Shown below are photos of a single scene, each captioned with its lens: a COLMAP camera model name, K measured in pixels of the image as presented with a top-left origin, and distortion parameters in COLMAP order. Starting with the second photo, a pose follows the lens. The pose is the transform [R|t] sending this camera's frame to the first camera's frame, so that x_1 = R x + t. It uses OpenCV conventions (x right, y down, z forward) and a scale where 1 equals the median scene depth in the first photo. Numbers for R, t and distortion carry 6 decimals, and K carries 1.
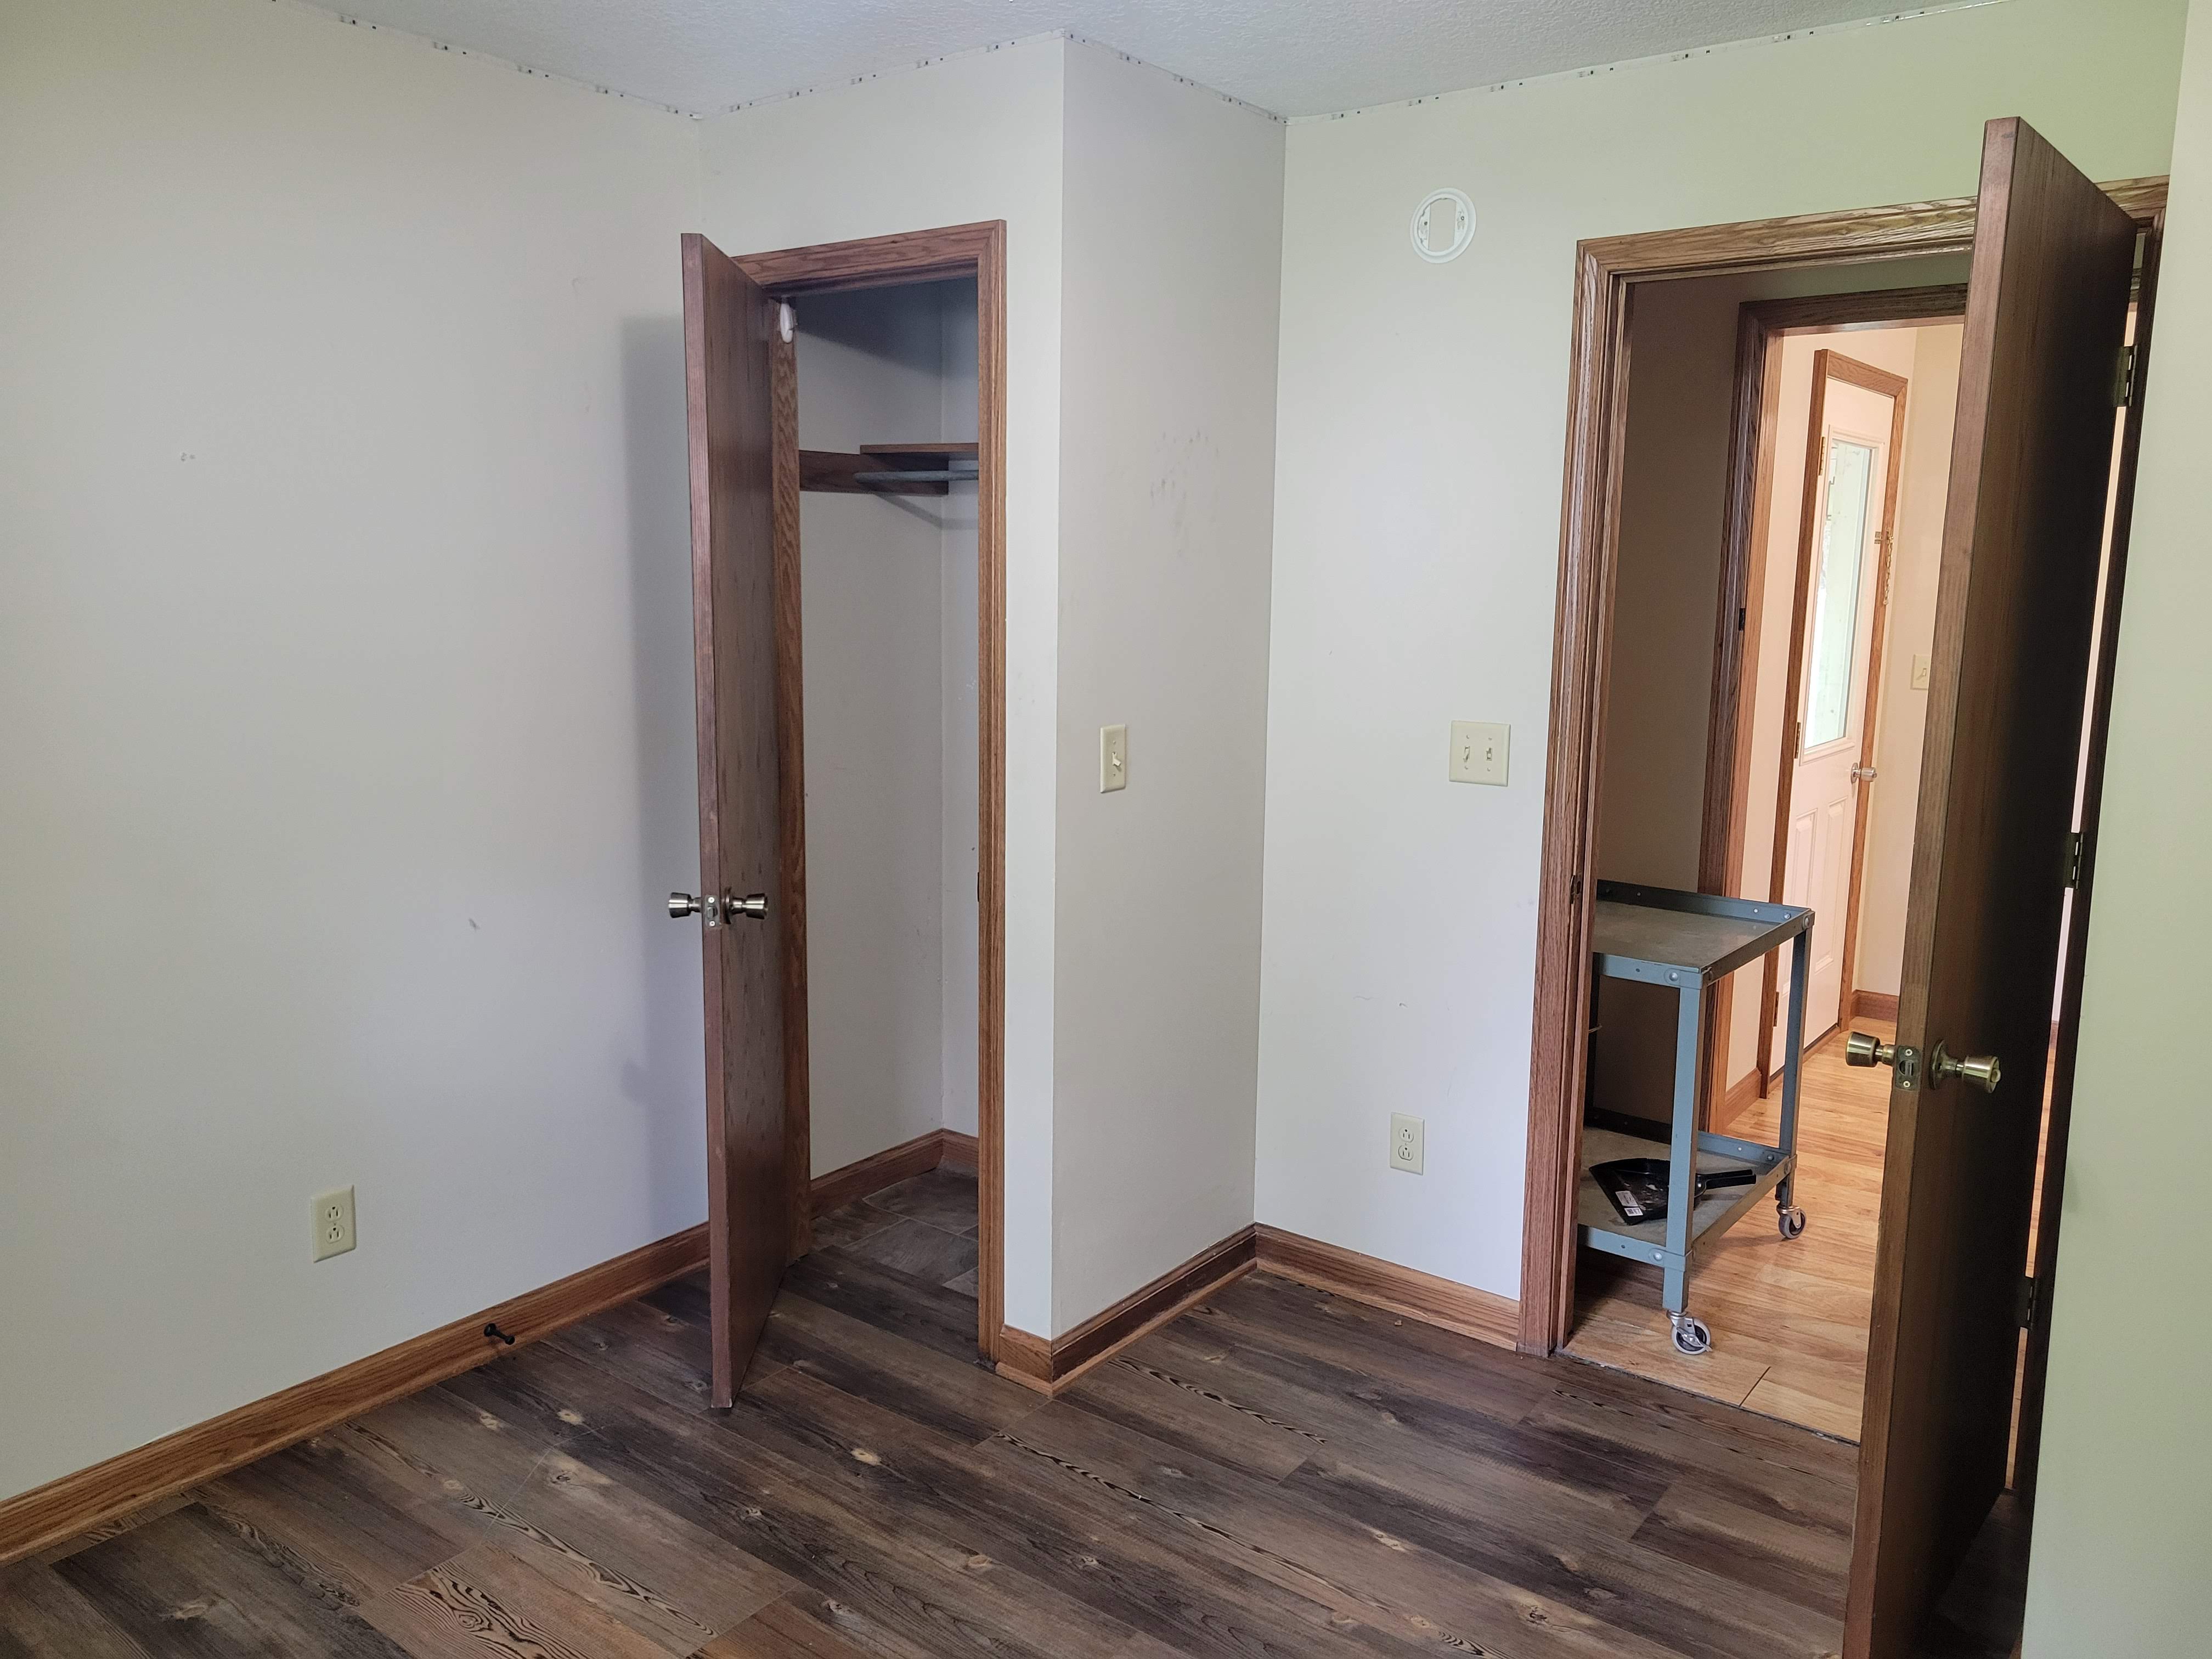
lens RADIAL K [[1659.0, 0, 1106.0], [0, 1659.0, 829.5], [0, 0, 1]] dist [0.056162, -0.048480]
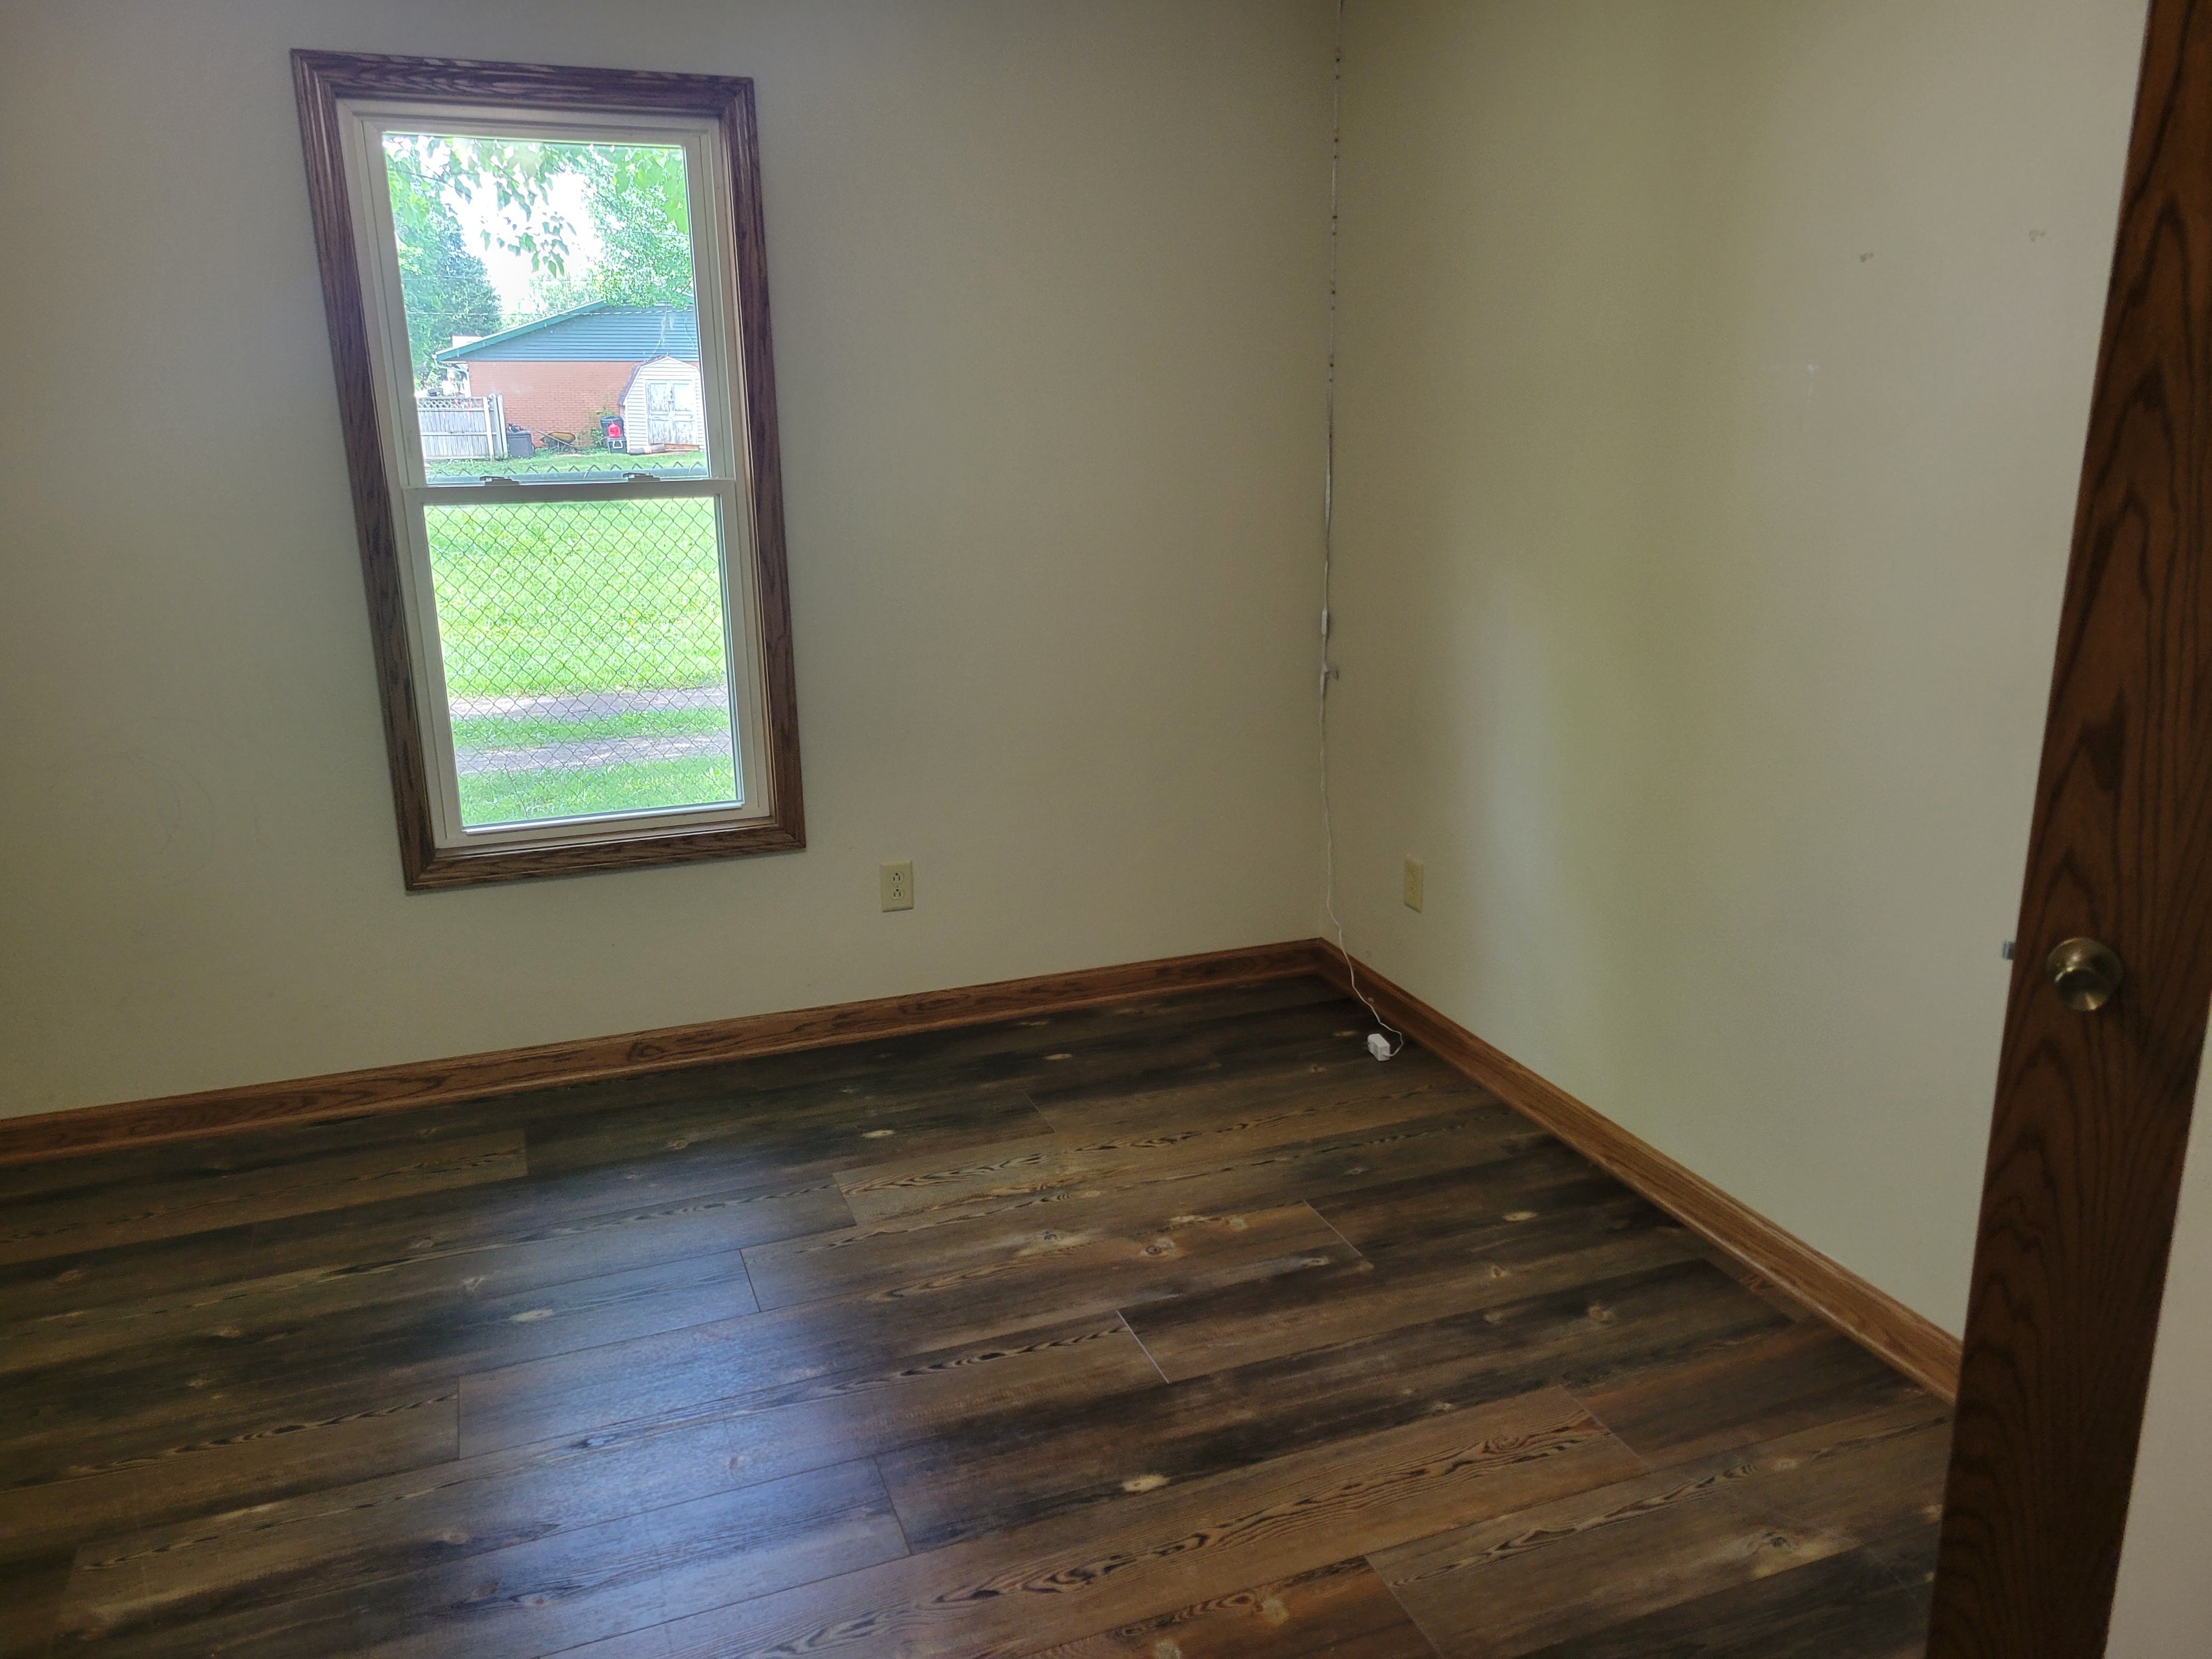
lens RADIAL K [[1659.0, 0, 1106.0], [0, 1659.0, 829.5], [0, 0, 1]] dist [0.056162, -0.048480]
pose [[-0.532988, 0.216893, -0.817852, 0.447294], [-0.133880, 0.932793, 0.334623, -0.160701], [0.835464, 0.287844, -0.468130, 1.058719]]
